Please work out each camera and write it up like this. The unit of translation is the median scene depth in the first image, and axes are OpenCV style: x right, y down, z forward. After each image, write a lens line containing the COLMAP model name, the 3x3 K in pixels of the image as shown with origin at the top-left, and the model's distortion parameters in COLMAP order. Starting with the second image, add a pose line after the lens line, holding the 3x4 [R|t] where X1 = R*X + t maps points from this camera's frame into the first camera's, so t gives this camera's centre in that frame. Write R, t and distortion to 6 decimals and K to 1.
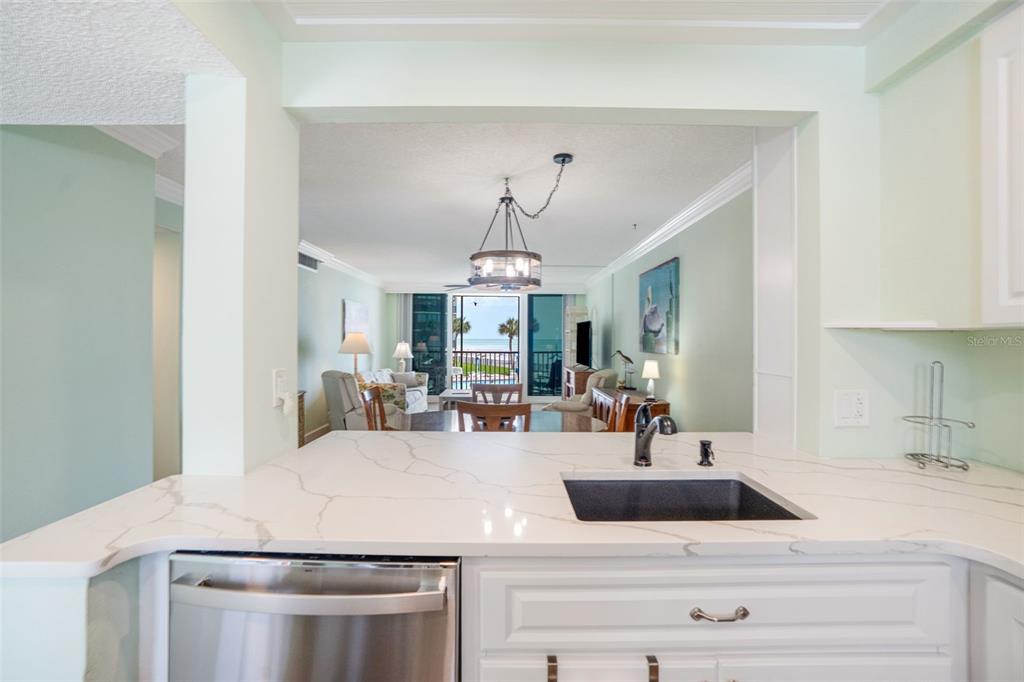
lens RADIAL K [[488.8, 0, 512.7], [0, 488.8, 336.9], [0, 0, 1]] dist [-0.057658, 0.003627]
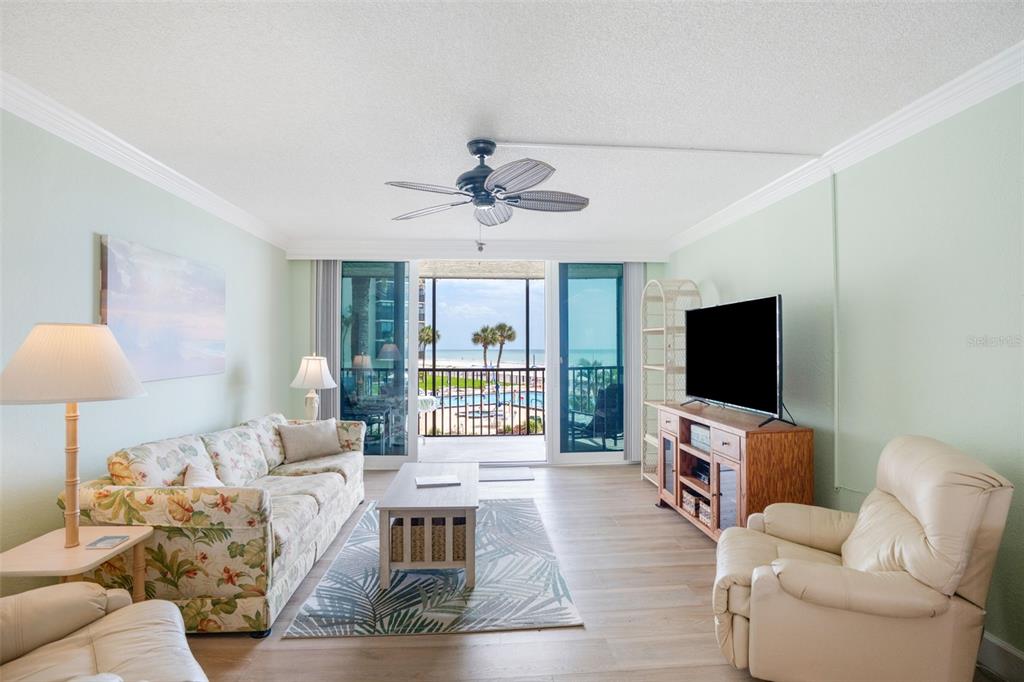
lens RADIAL K [[488.8, 0, 519.9], [0, 488.8, 350.8], [0, 0, 1]] dist [-0.057658, 0.003627]
pose [[0.997017, -0.008632, 0.076700, -0.061732], [0.008052, 0.999937, 0.007878, 0.004865], [-0.076763, -0.007237, 0.997023, 0.536579]]
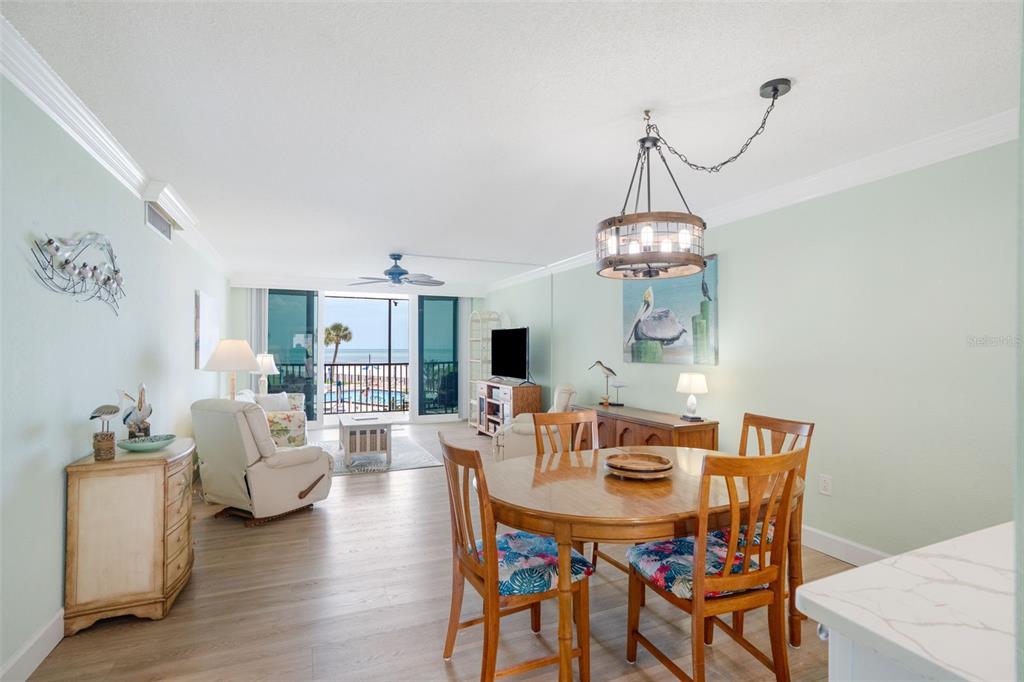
lens RADIAL K [[488.8, 0, 519.9], [0, 488.8, 342.6], [0, 0, 1]] dist [-0.057658, 0.003627]
pose [[0.914313, 0.001110, 0.405007, -0.172696], [0.001951, 0.999973, -0.007144, 0.000718], [-0.405004, 0.007322, 0.914286, 0.177806]]
